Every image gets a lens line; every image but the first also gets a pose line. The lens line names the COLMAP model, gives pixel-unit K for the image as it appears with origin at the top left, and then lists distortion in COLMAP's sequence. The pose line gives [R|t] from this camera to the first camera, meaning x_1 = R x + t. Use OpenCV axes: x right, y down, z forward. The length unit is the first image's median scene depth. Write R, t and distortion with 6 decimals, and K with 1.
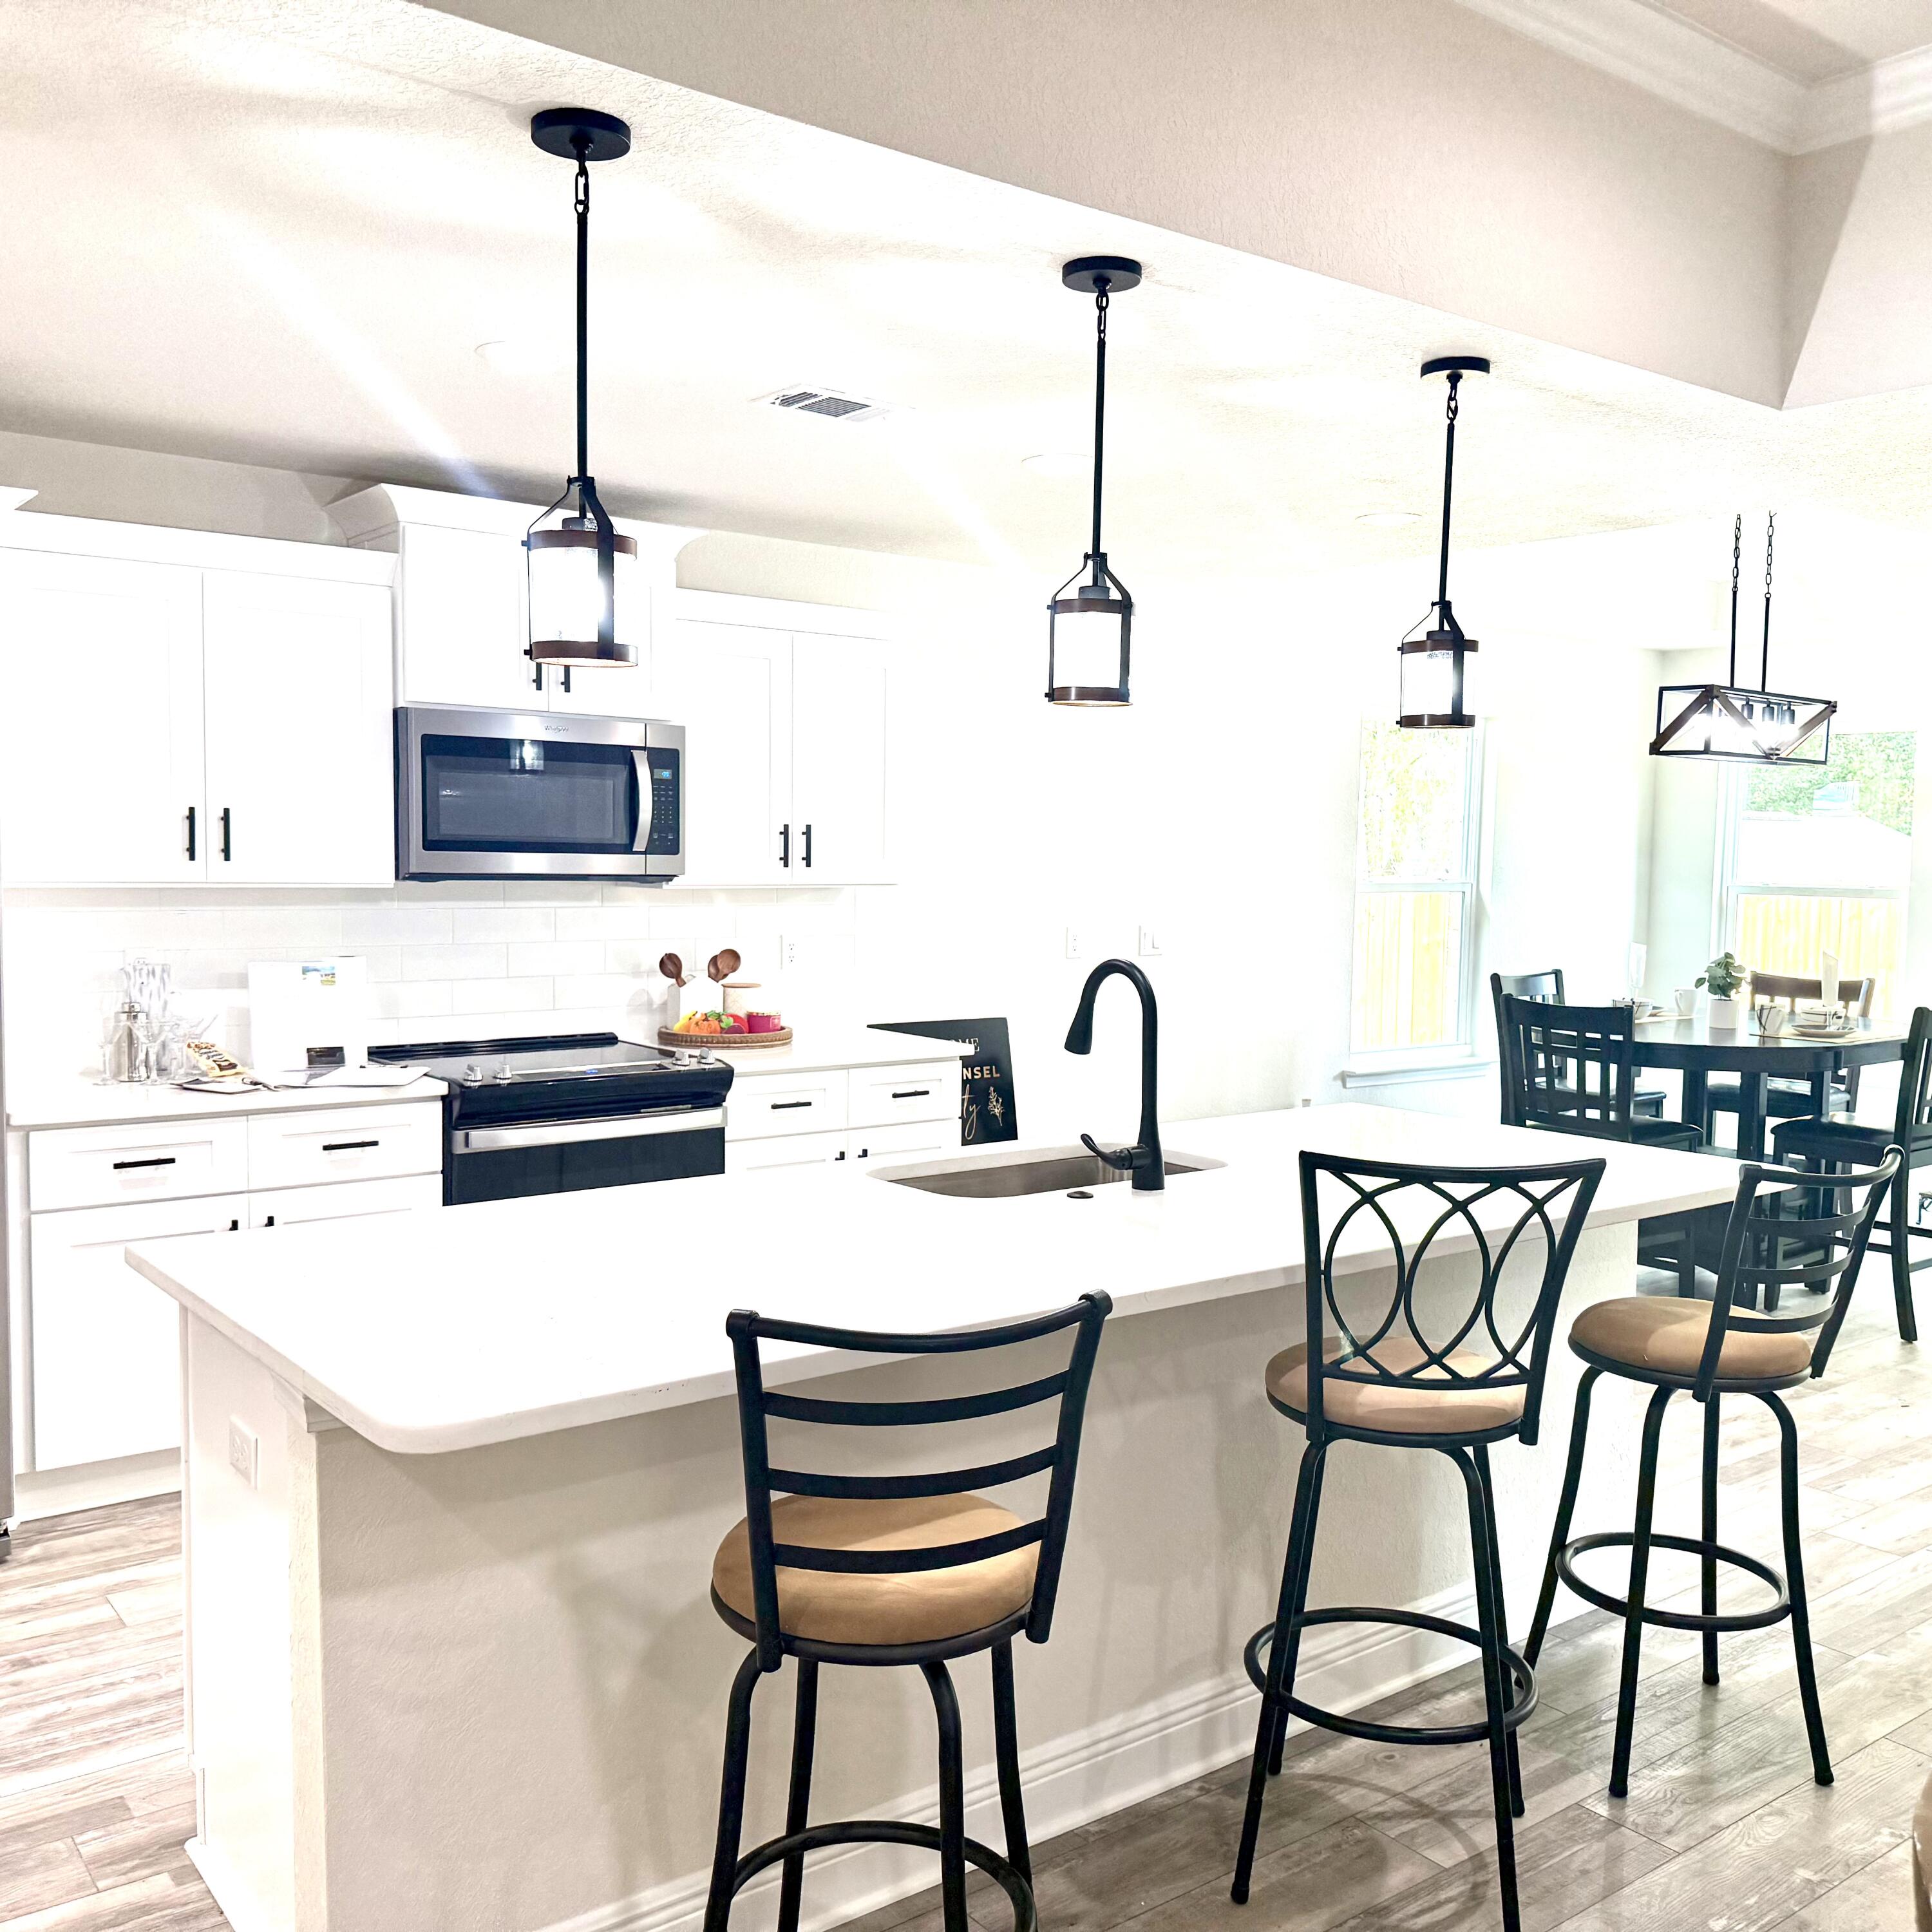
lens RADIAL K [[1794.3, 0, 963.2], [0, 1794.3, 971.7], [0, 0, 1]] dist [0.154738, -0.246094]
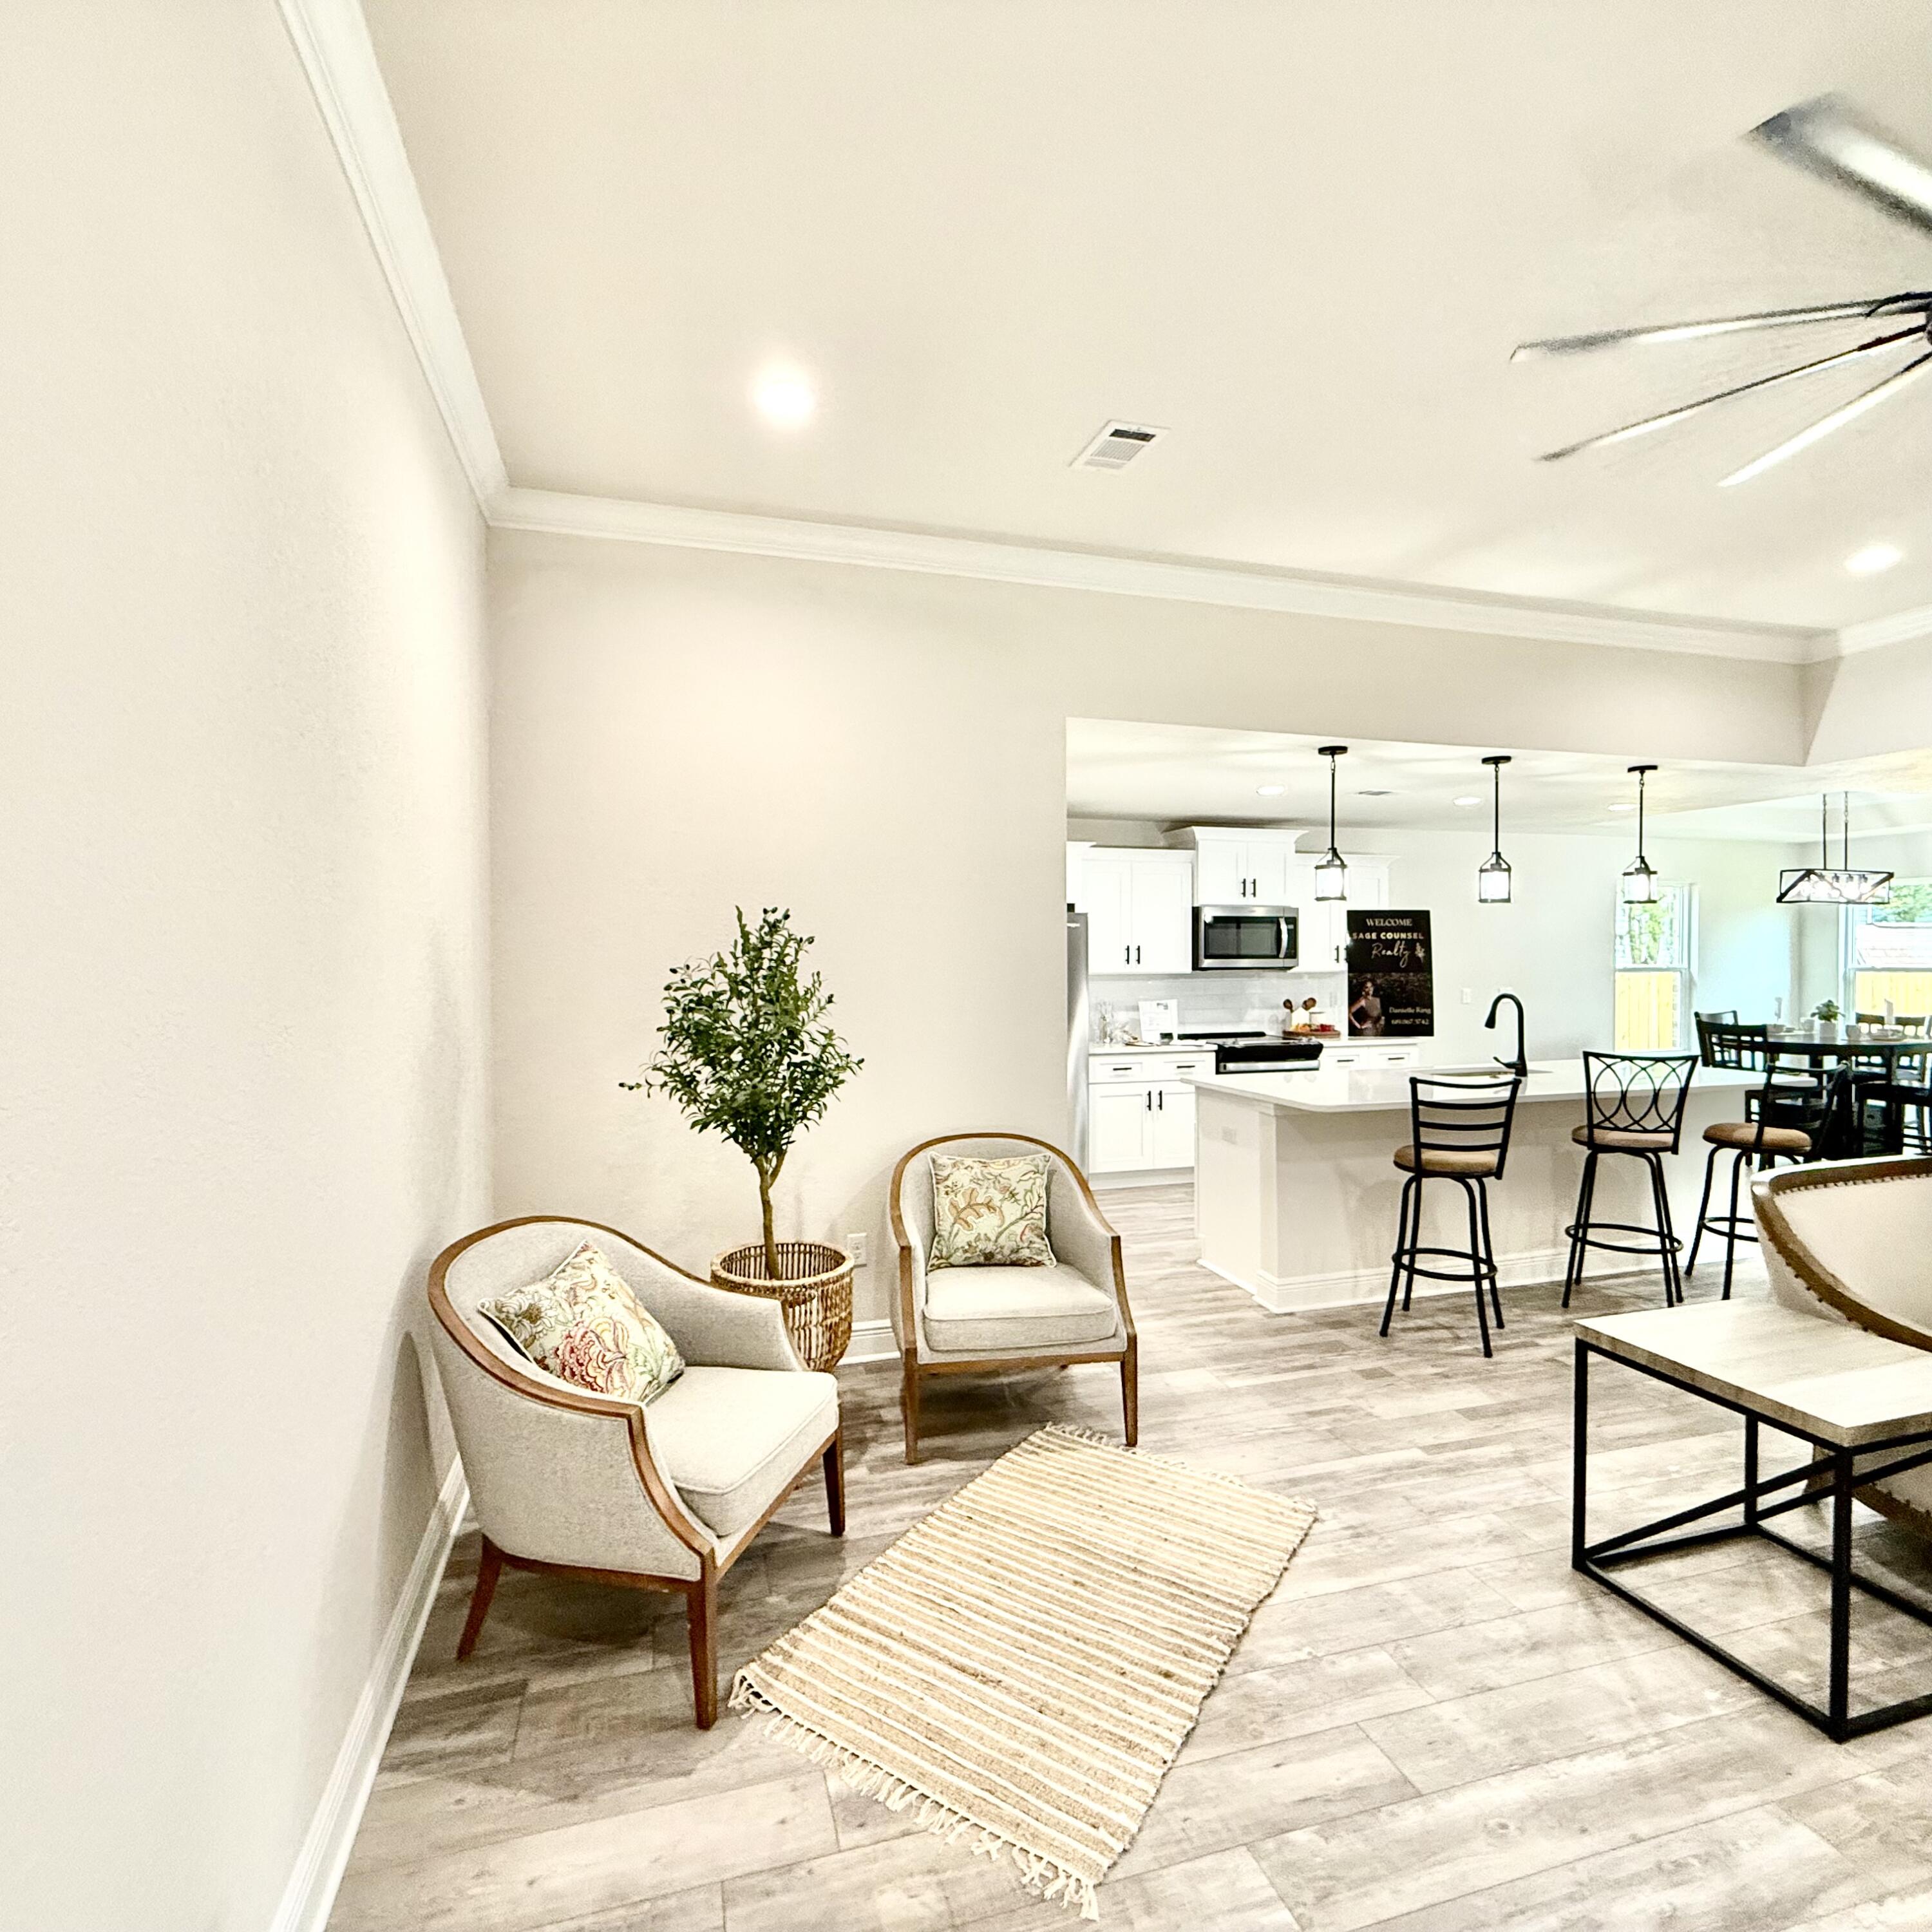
lens RADIAL K [[1026.6, 0, 955.4], [0, 1026.6, 965.5], [0, 0, 1]] dist [0.002214, -0.000985]
pose [[0.932776, -0.015039, -0.360142, -0.116135], [-0.006807, 0.998216, -0.059312, 0.042906], [0.360392, 0.057777, 0.931010, -0.667002]]
